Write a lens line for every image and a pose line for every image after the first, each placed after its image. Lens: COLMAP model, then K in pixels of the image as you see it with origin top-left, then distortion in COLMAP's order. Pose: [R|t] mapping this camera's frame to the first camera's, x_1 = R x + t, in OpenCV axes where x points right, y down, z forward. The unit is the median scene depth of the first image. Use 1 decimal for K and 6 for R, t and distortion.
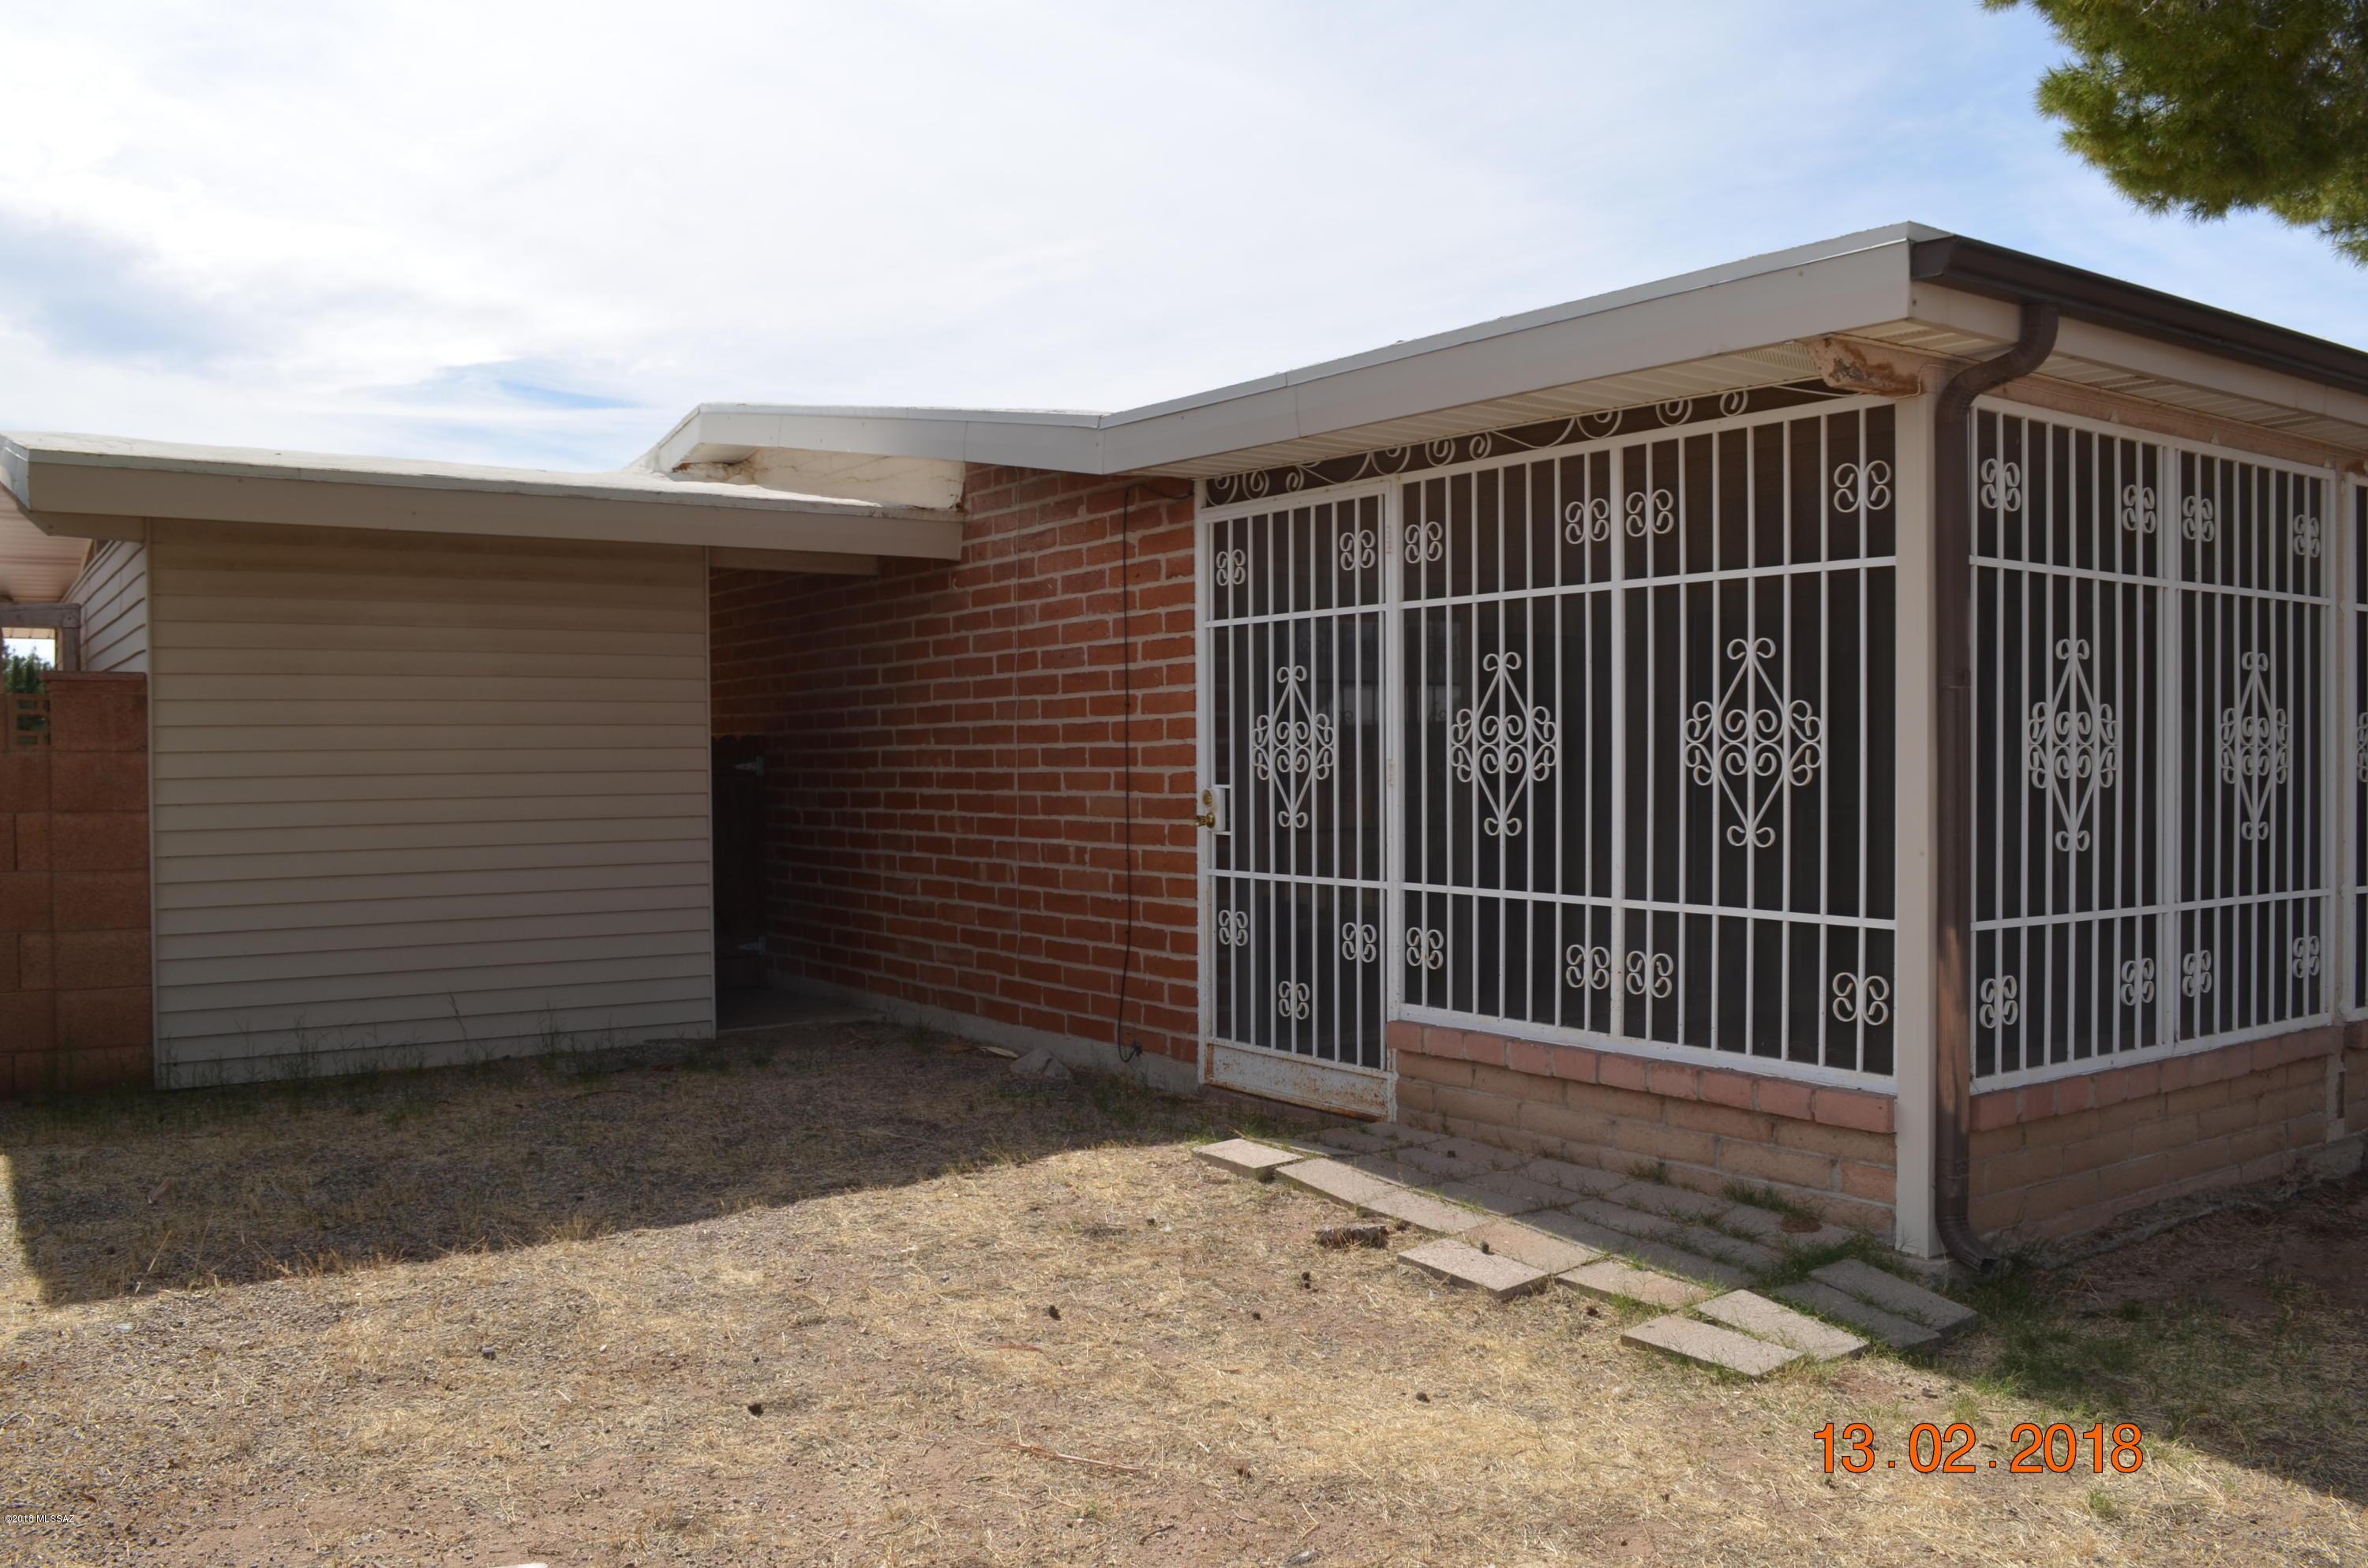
lens RADIAL K [[1917.5, 0, 1186.3], [0, 1917.5, 795.9], [0, 0, 1]] dist [-0.079328, 0.011840]
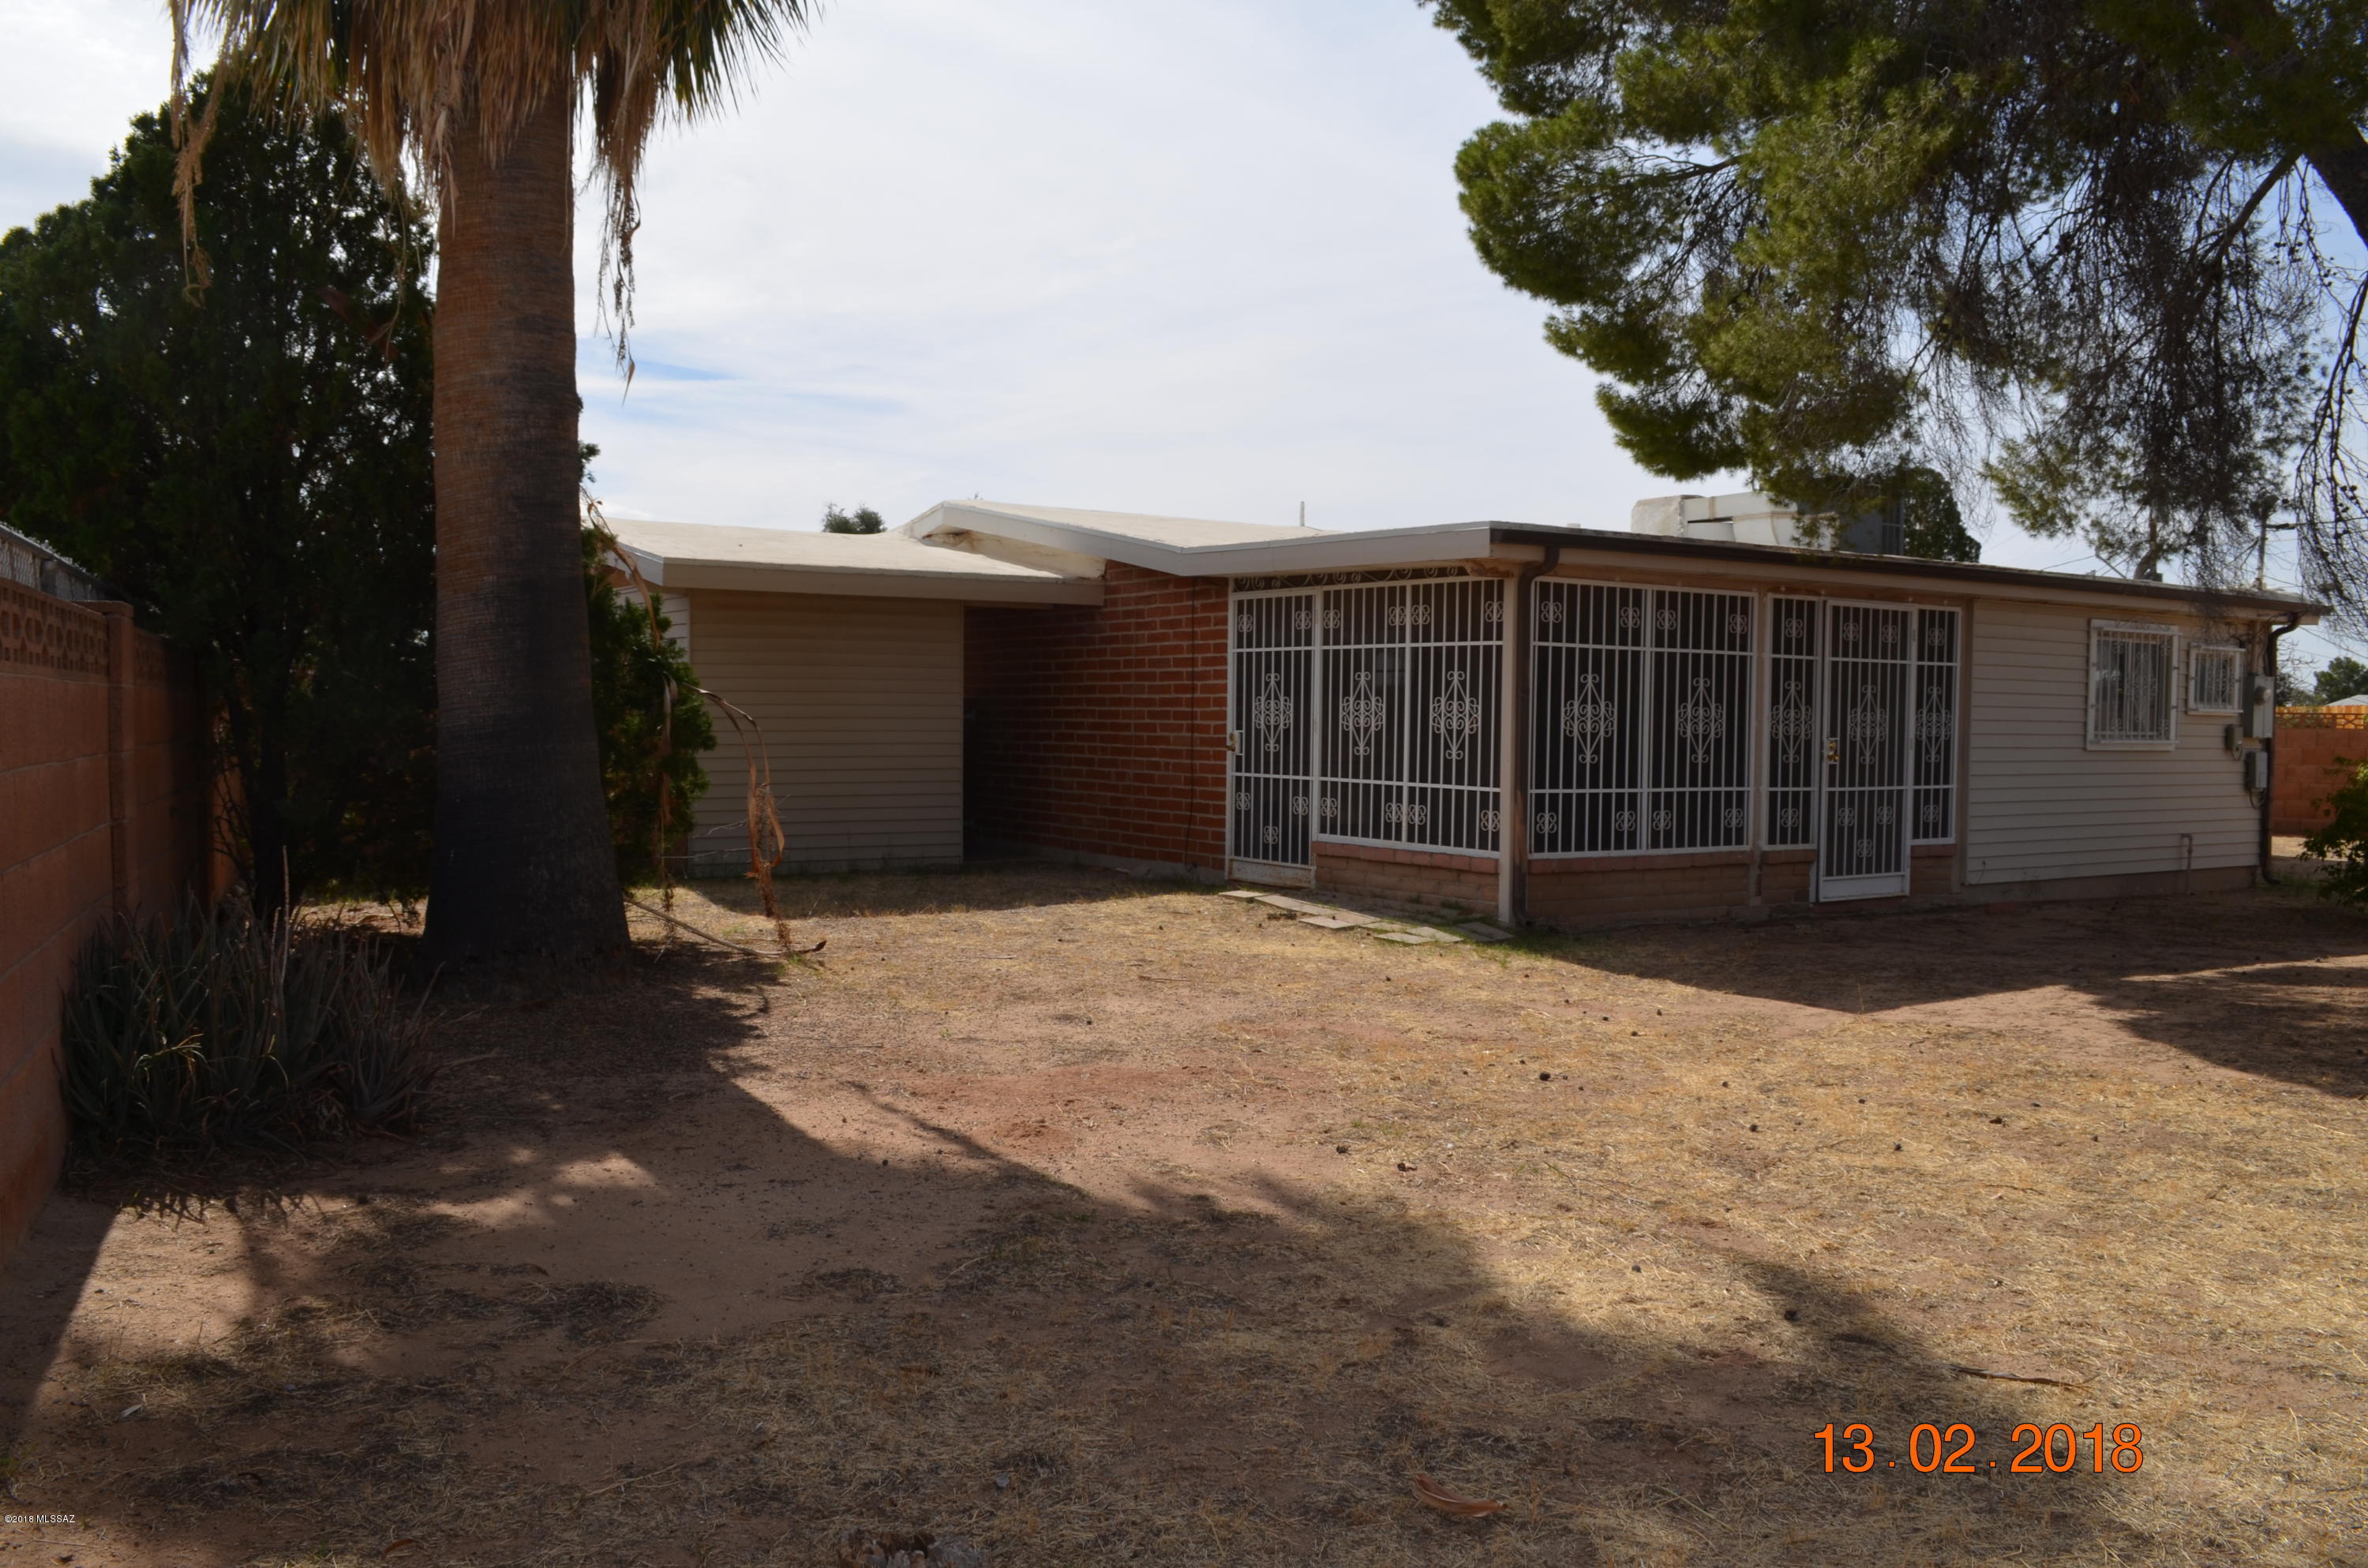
lens RADIAL K [[1913.5, 0, 1184.0], [0, 1913.5, 784.0], [0, 0, 1]] dist [-0.079716, 0.011867]
pose [[0.999265, 0.019134, -0.033206, 0.037514], [-0.018539, 0.999664, 0.018122, 0.019981], [0.033542, -0.017493, 0.999284, -1.330947]]
